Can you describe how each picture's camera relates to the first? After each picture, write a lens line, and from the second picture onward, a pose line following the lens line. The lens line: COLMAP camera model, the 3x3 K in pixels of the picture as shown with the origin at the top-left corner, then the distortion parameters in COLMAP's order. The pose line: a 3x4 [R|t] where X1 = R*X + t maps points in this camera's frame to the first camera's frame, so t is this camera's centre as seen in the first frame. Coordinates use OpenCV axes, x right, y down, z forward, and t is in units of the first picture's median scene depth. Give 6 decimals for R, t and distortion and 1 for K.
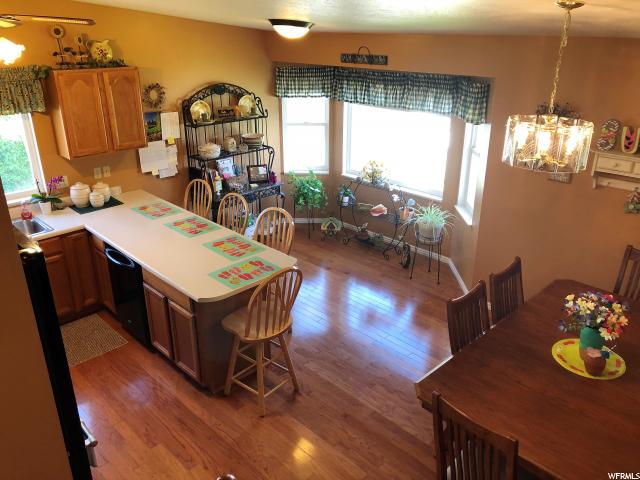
lens RADIAL K [[527.9, 0, 319.9], [0, 527.9, 234.7], [0, 0, 1]] dist [0.090878, -0.098695]
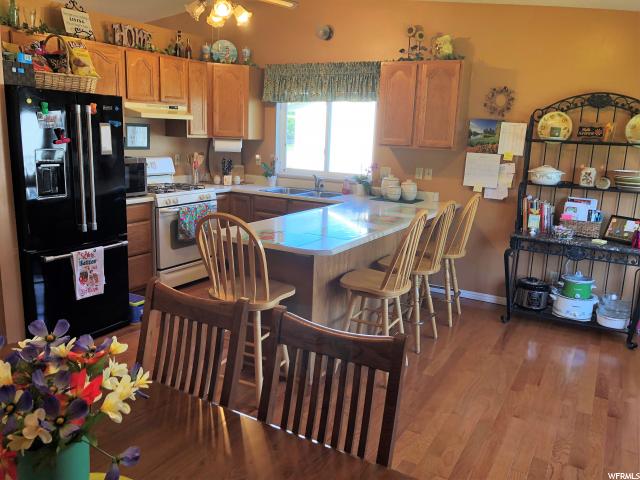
lens RADIAL K [[527.9, 0, 319.9], [0, 527.9, 234.7], [0, 0, 1]] dist [0.090878, -0.098695]
pose [[0.267419, 0.206353, -0.941226, 0.451163], [-0.404573, 0.910576, 0.084687, -0.018343], [0.874533, 0.358148, 0.326990, 0.520057]]
